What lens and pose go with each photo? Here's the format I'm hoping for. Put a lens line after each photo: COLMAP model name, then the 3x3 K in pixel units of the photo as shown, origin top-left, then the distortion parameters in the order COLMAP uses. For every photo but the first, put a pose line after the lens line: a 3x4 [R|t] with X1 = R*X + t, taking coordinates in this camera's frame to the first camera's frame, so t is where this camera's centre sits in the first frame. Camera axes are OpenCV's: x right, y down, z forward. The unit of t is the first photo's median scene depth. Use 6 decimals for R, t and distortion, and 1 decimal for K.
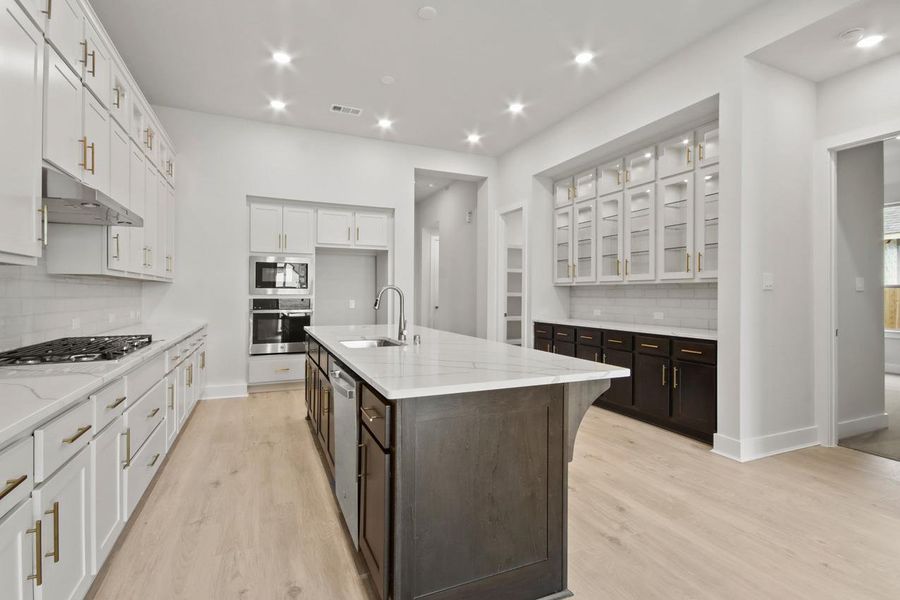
lens RADIAL K [[424.8, 0, 446.8], [0, 424.8, 292.3], [0, 0, 1]] dist [0.007125, 0.000358]
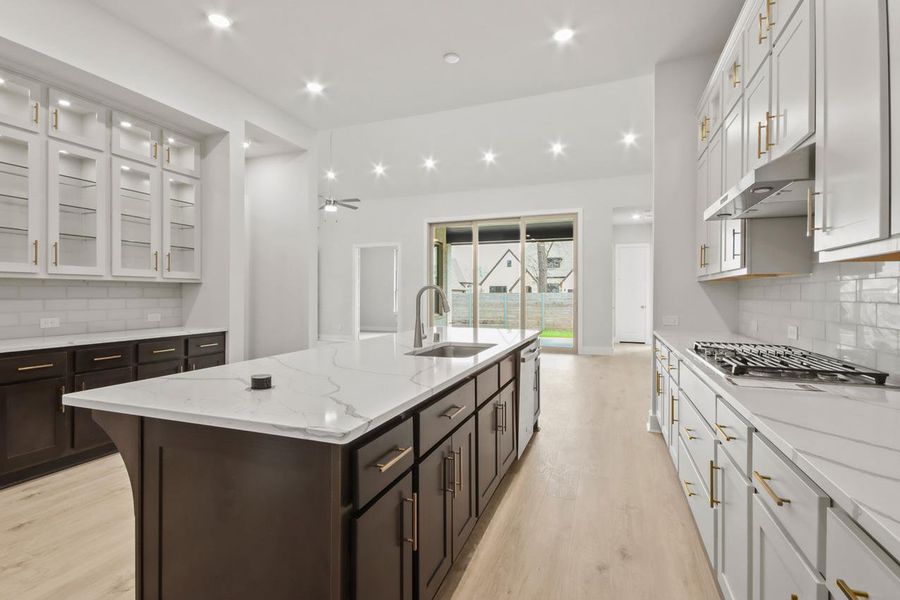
lens RADIAL K [[421.6, 0, 449.5], [0, 421.6, 305.3], [0, 0, 1]] dist [0.010304, -0.000583]
pose [[-0.712576, -0.022393, 0.701238, -0.532735], [-0.006302, 0.999654, 0.025519, 0.002132], [-0.701567, 0.013765, -0.712471, 1.110718]]
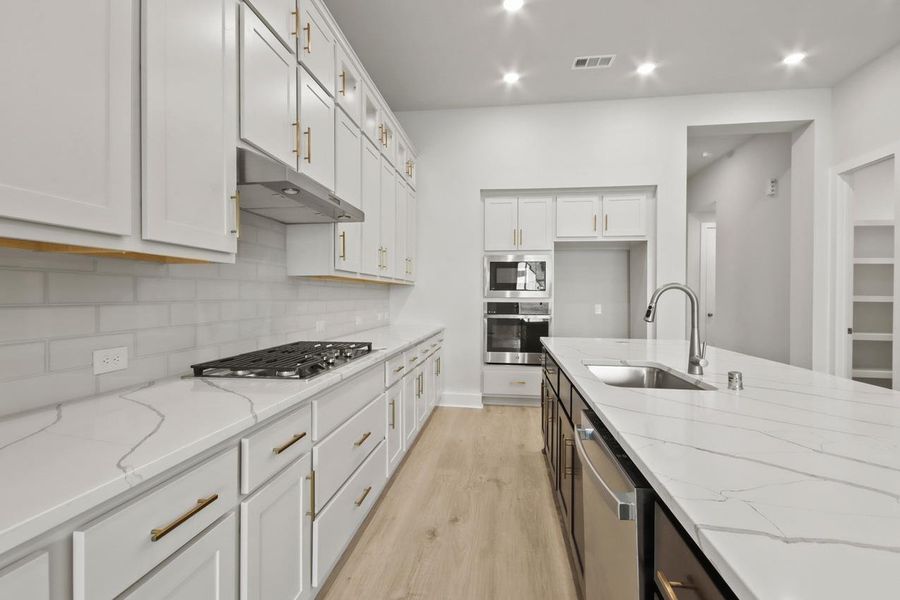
lens RADIAL K [[424.8, 0, 446.8], [0, 424.8, 292.3], [0, 0, 1]] dist [0.007125, 0.000358]
pose [[0.852618, -0.003067, -0.522525, -0.063190], [-0.000878, 0.999973, -0.007303, 0.000919], [0.522534, 0.006686, 0.852593, 0.212675]]
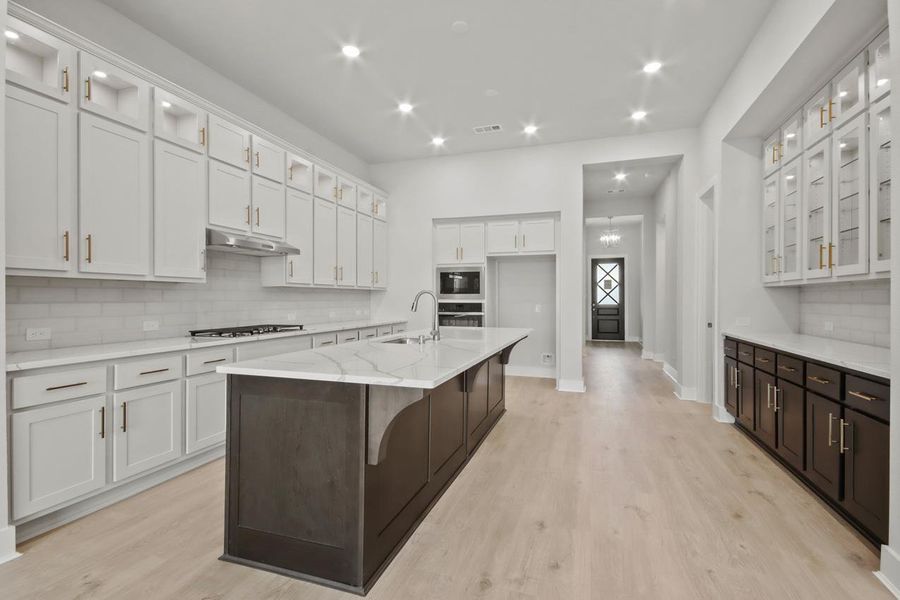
lens RADIAL K [[413.2, 0, 450.0], [0, 413.2, 300.0], [0, 0, 1]] dist [0.000783, -0.000298]
pose [[0.735005, -0.000208, -0.678062, 0.456188], [0.004304, 0.999981, 0.004359, 0.003585], [0.678048, -0.006122, 0.734992, 0.174099]]
